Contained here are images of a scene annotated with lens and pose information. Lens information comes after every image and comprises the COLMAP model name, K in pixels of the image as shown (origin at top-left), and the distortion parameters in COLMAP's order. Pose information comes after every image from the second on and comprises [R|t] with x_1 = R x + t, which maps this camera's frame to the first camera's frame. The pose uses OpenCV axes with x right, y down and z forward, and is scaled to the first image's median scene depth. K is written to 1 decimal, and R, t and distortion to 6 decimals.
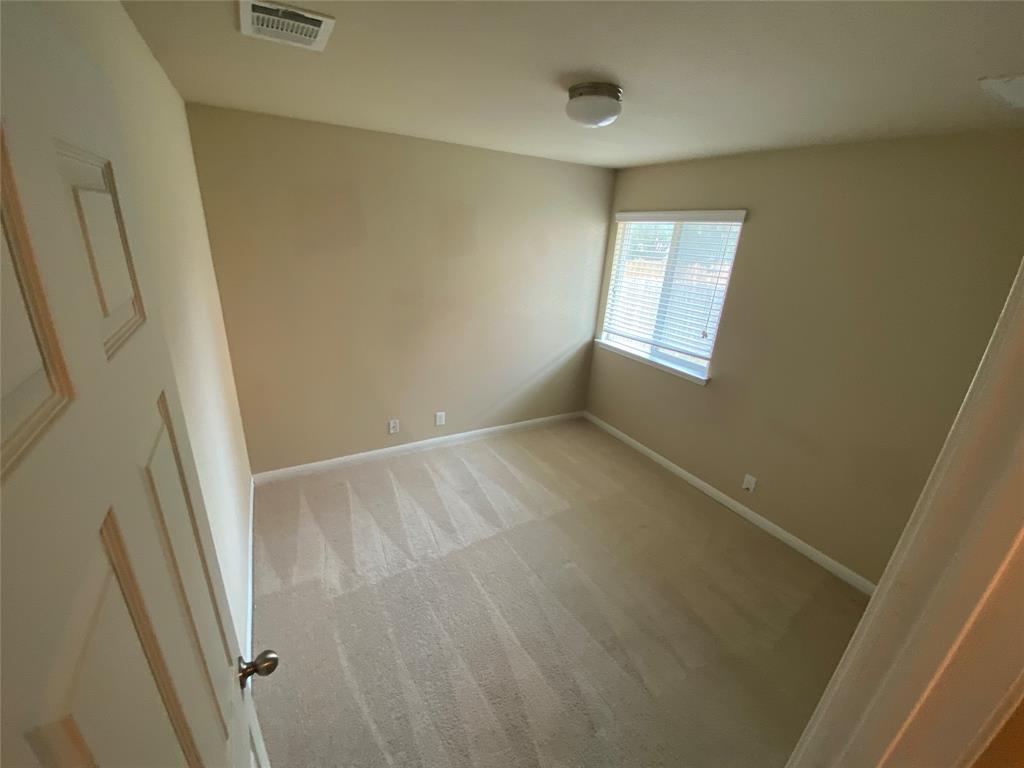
lens RADIAL K [[425.2, 0, 510.0], [0, 425.2, 377.3], [0, 0, 1]] dist [0.013355, -0.003133]
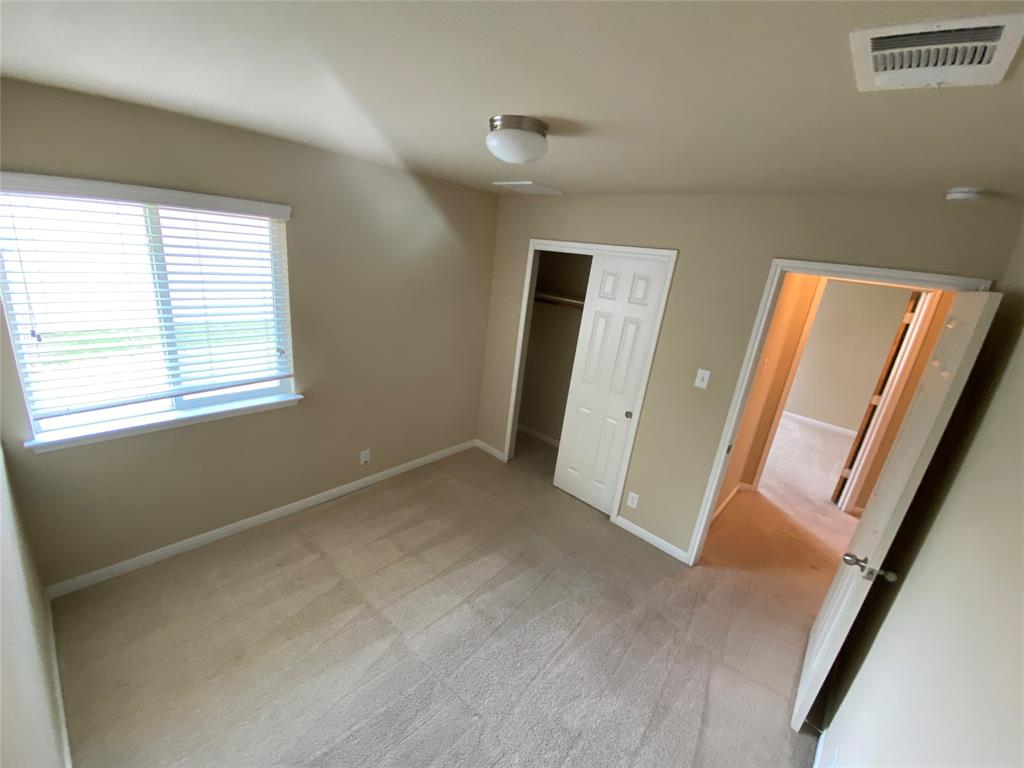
lens RADIAL K [[425.2, 0, 507.6], [0, 425.2, 389.3], [0, 0, 1]] dist [0.013355, -0.003133]
pose [[-0.322968, -0.364988, 0.873198, -0.402675], [0.202770, 0.874532, 0.440544, -0.274432], [-0.924433, 0.319340, -0.208437, 0.673533]]
